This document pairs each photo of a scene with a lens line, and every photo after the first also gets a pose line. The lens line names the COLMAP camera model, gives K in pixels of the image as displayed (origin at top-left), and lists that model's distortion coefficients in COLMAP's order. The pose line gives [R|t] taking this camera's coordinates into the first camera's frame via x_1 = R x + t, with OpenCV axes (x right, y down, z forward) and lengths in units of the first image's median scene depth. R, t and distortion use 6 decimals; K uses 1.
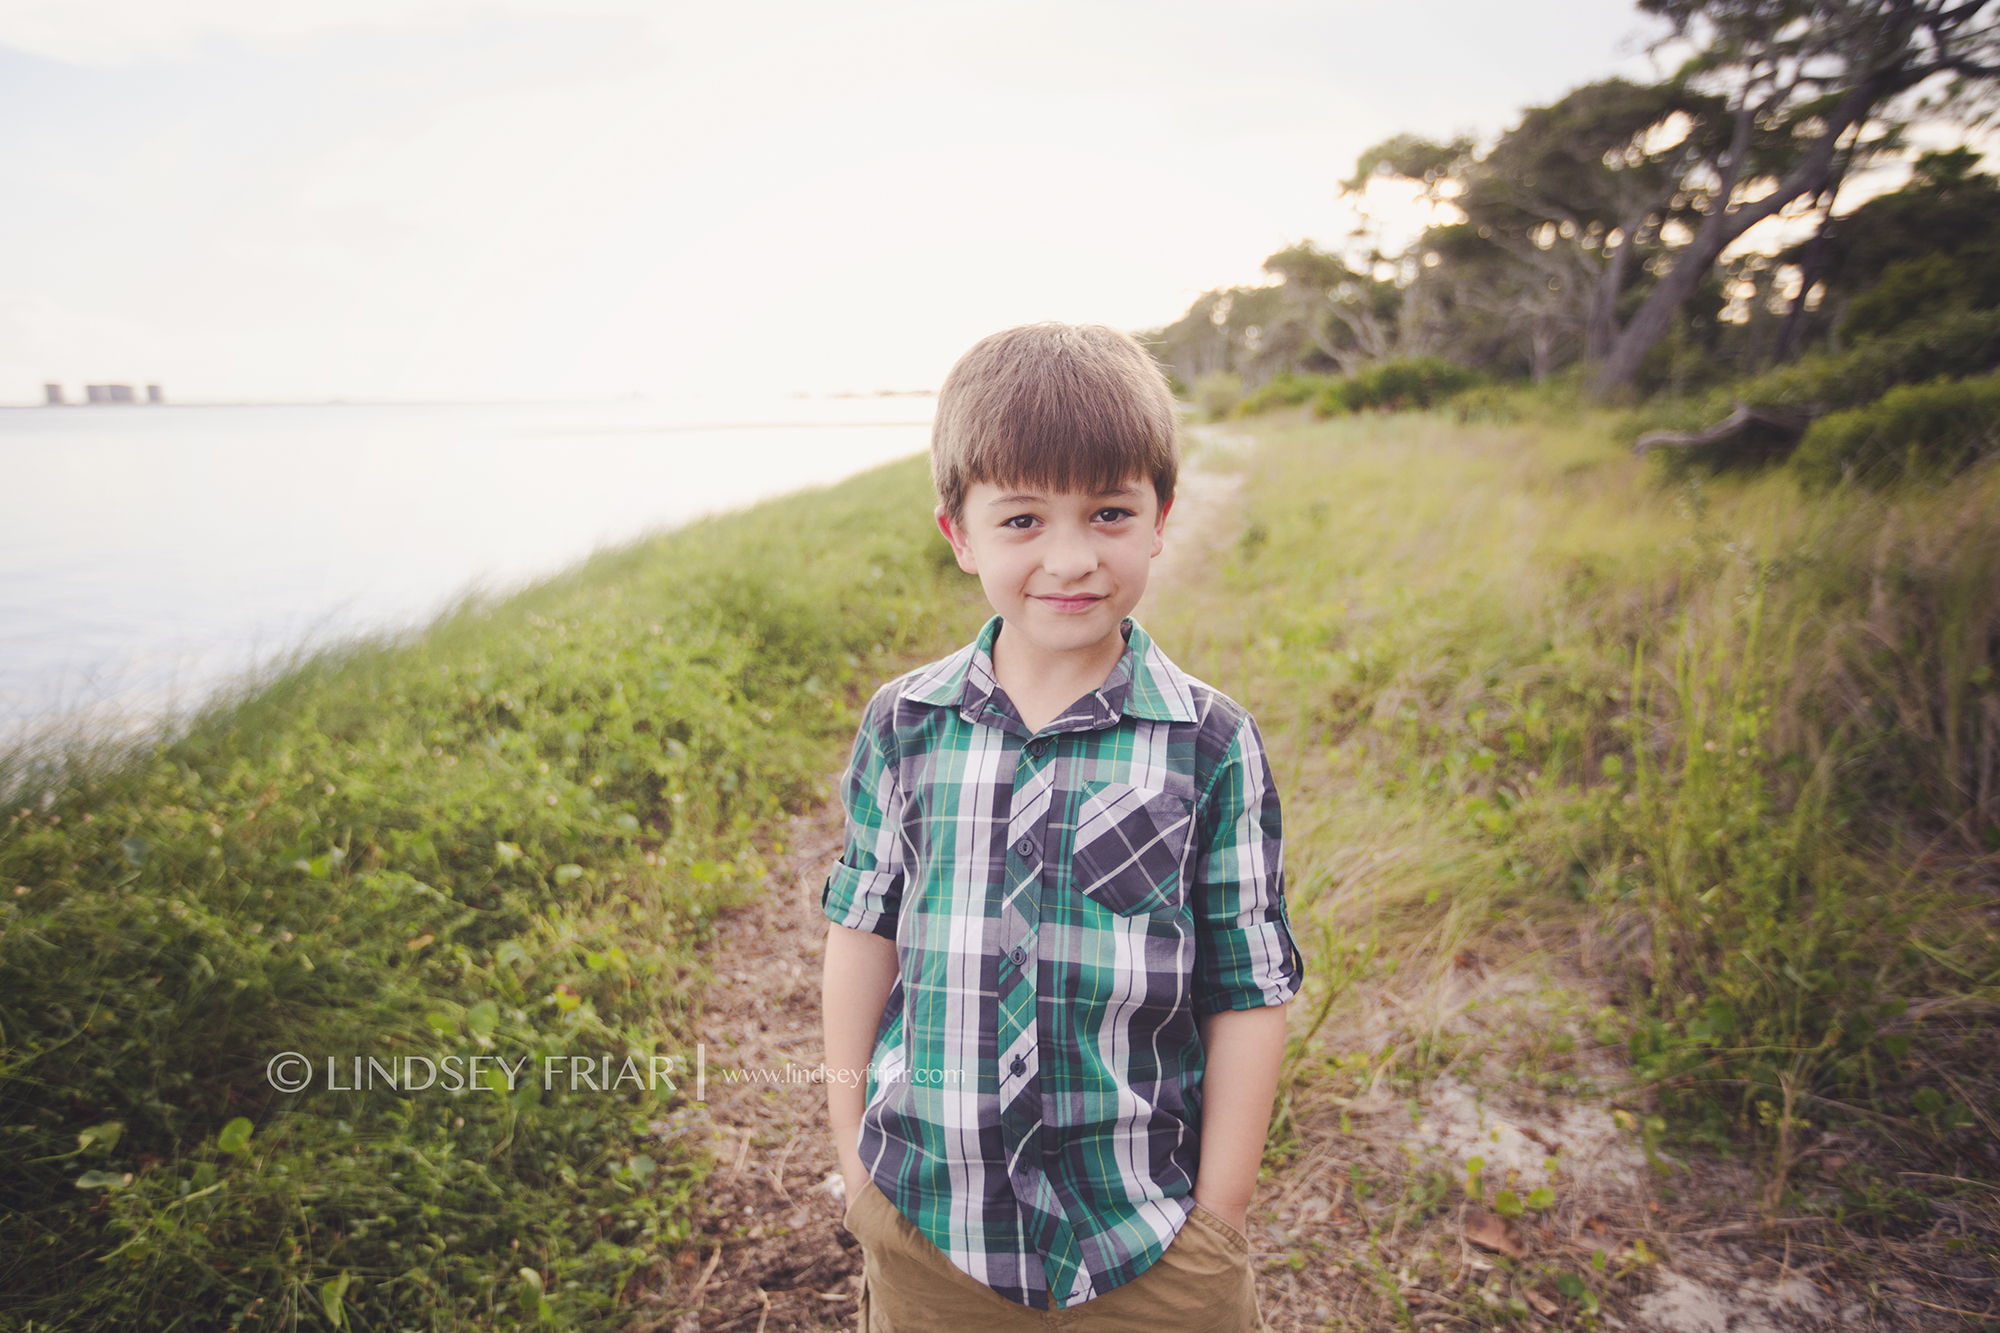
lens RADIAL K [[1330.9, 0, 1011.2], [0, 1330.9, 649.7], [0, 0, 1]] dist [0.005271, 0.009750]
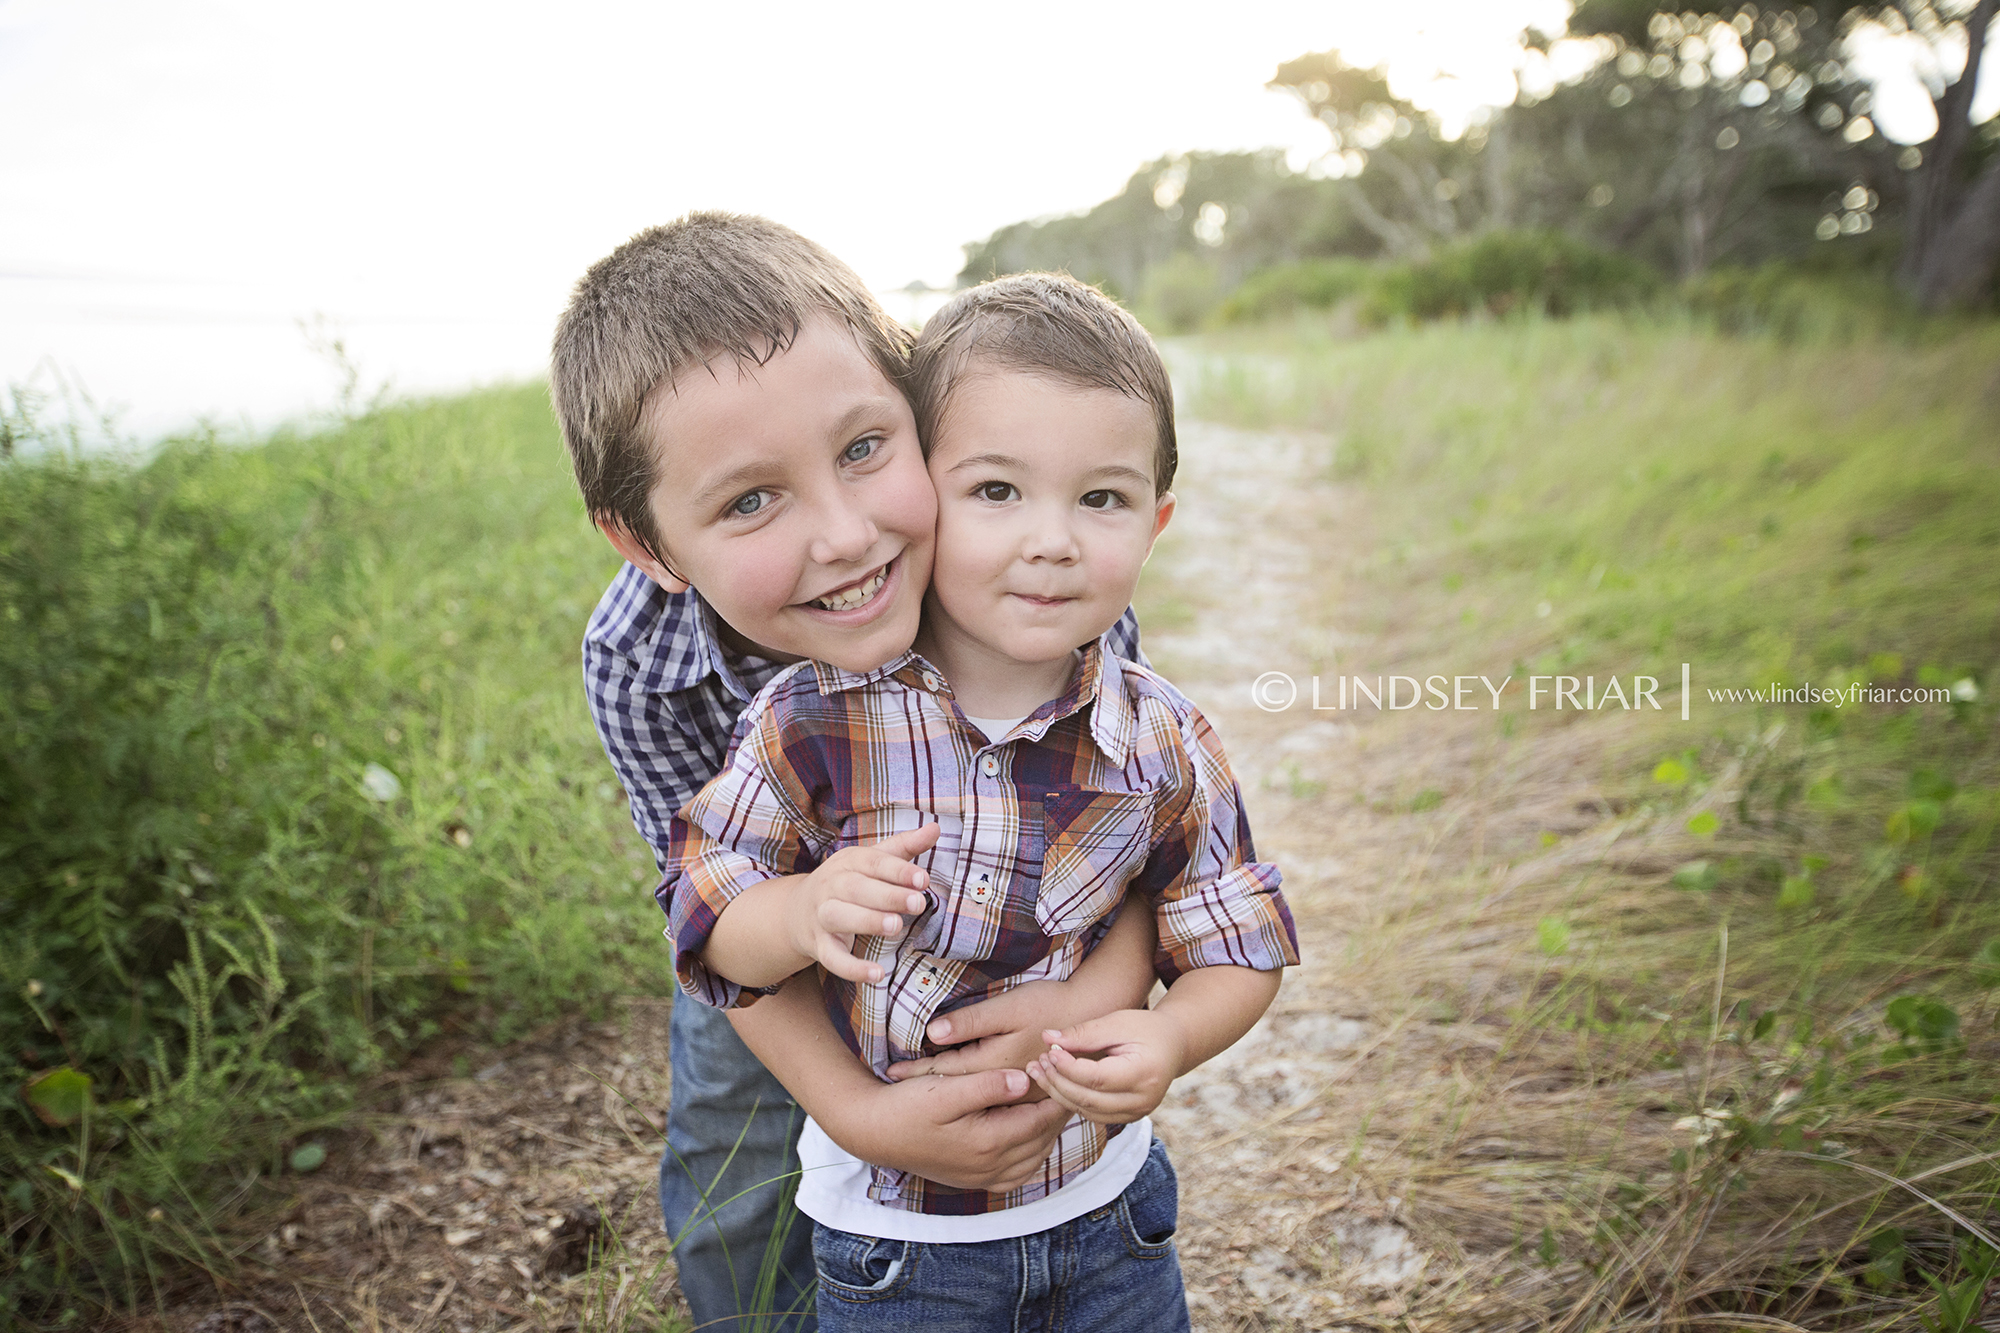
lens RADIAL K [[1842.4, 0, 989.7], [0, 1842.4, 660.0], [0, 0, 1]] dist [0.008706, 0.000000]
pose [[0.997762, 0.018031, 0.064390, 0.014932], [-0.018435, 0.999814, 0.005699, -0.027756], [-0.064275, -0.006873, 0.997909, 0.189784]]
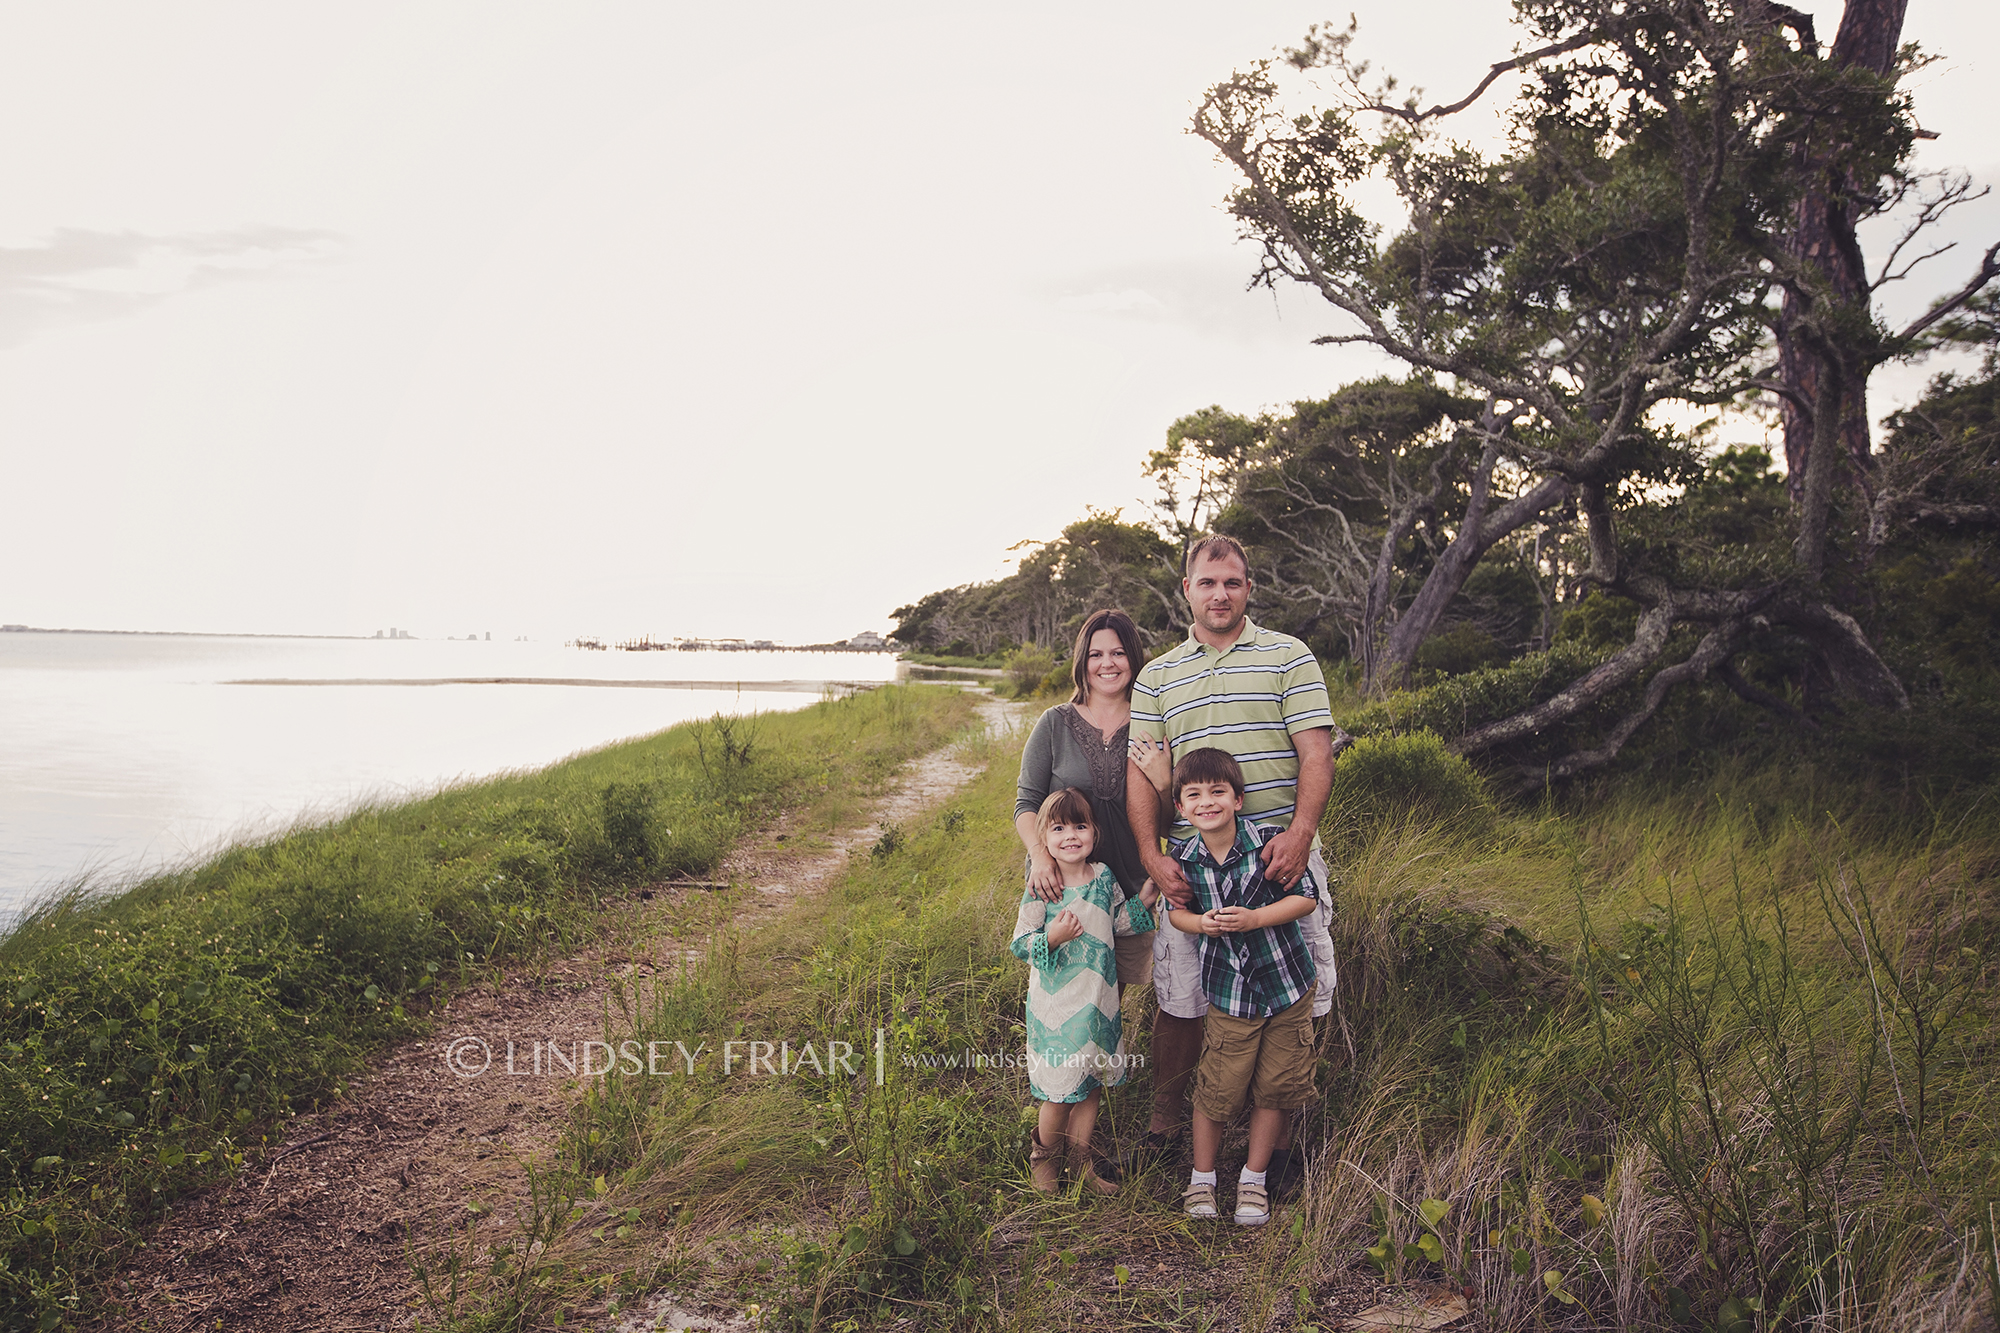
lens RADIAL K [[1514.3, 0, 993.2], [0, 1514.3, 649.4], [0, 0, 1]] dist [0.008301, 0.039357]
pose [[0.993689, 0.028610, 0.108456, 0.026364], [-0.007412, 0.981559, -0.191017, -0.001804], [-0.111921, 0.189008, 0.975577, -0.039165]]
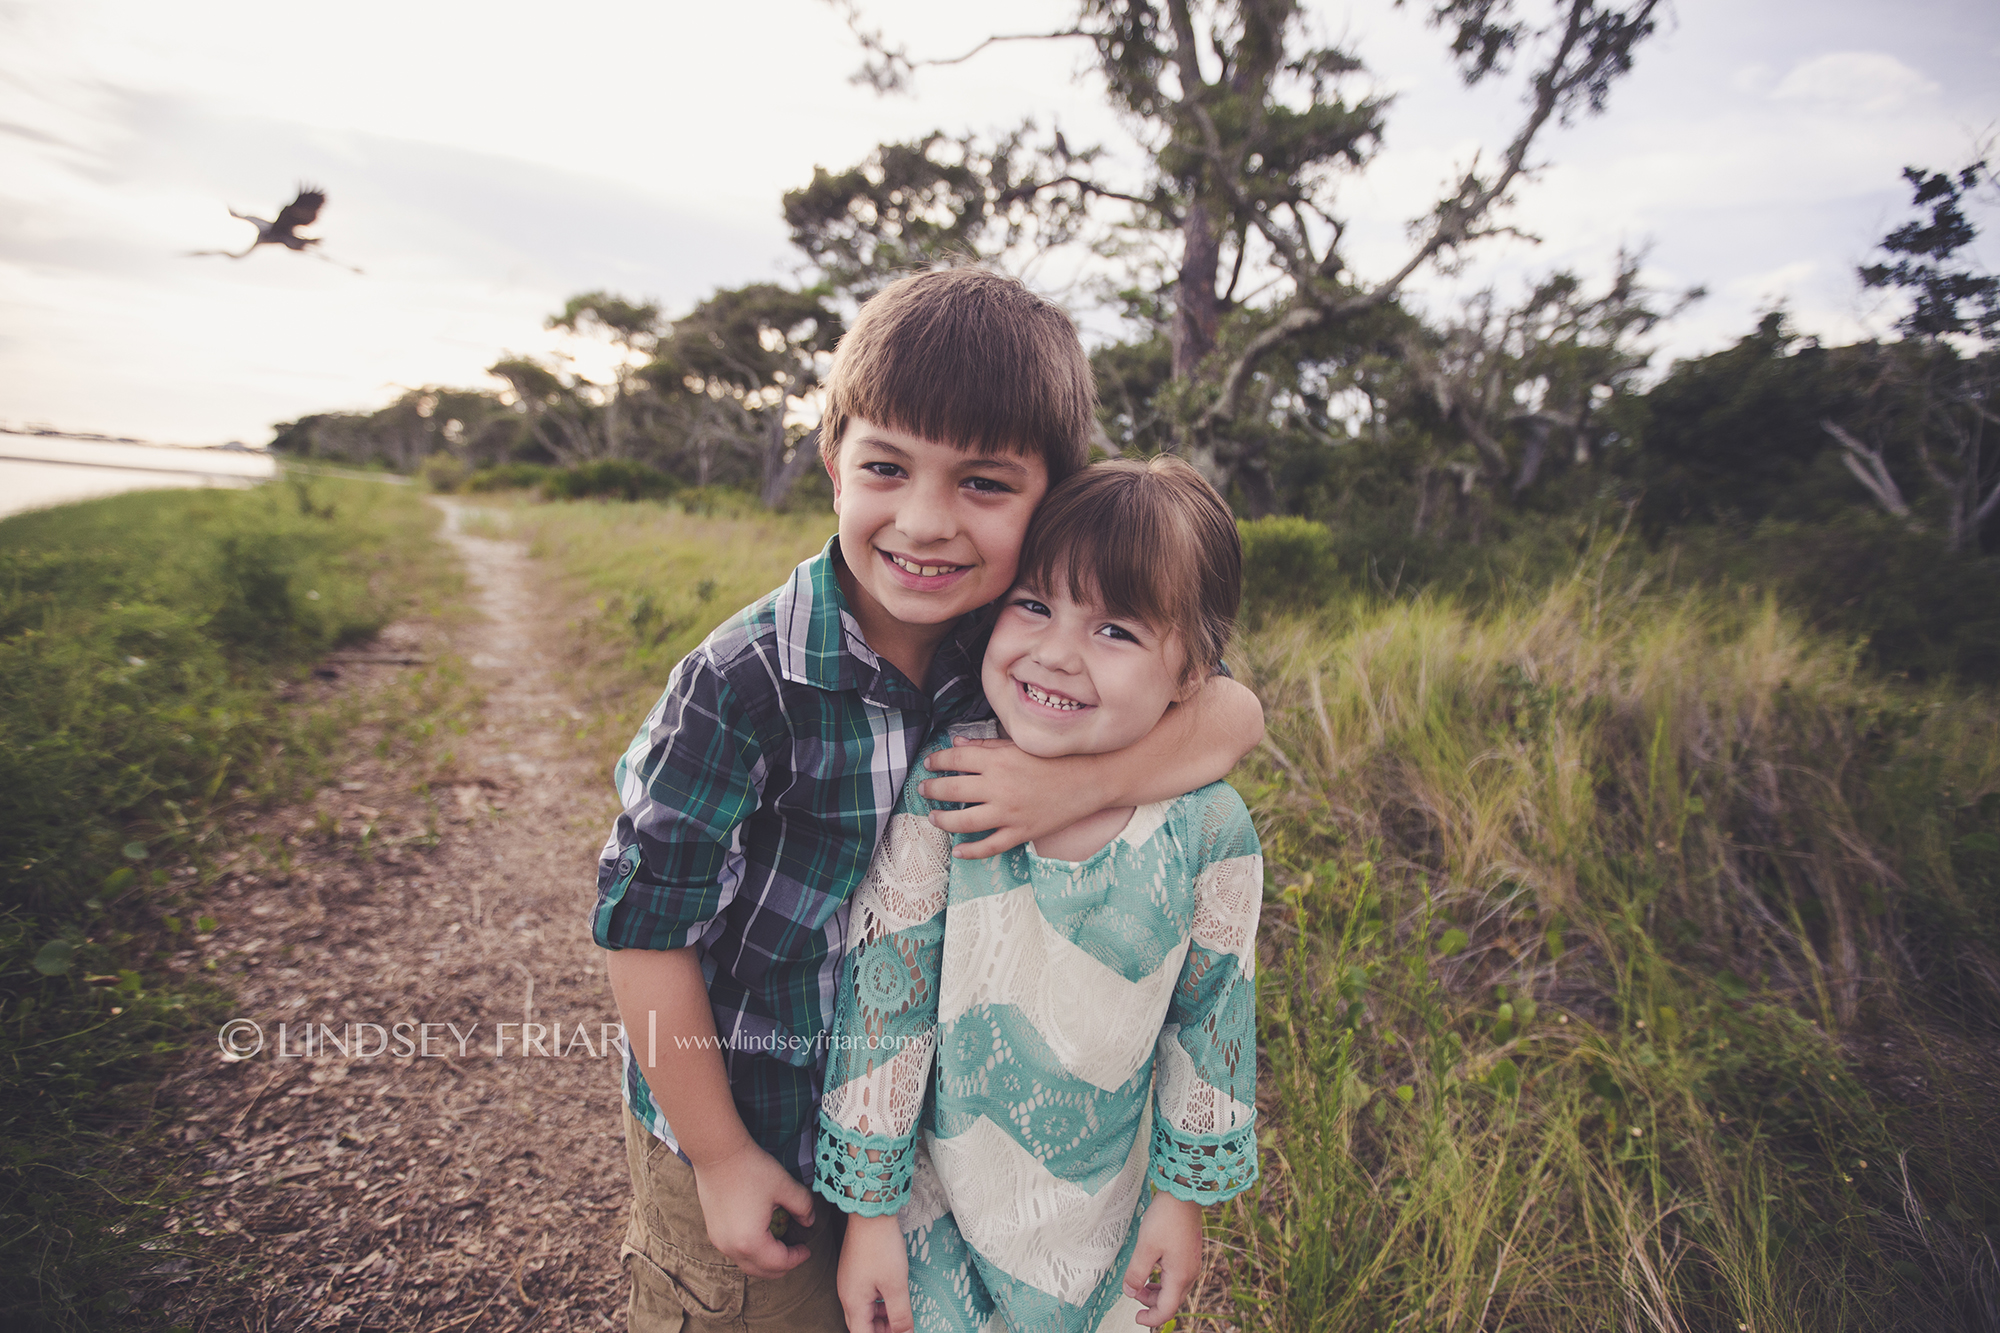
lens RADIAL K [[929.1, 0, 1003.5], [0, 929.1, 655.8], [0, 0, 1]] dist [-0.025637, 0.008810]
pose [[0.755745, -0.011645, 0.654763, -0.012885], [0.023110, 0.999693, -0.008895, -0.008475], [-0.654458, 0.021854, 0.755782, 0.066729]]
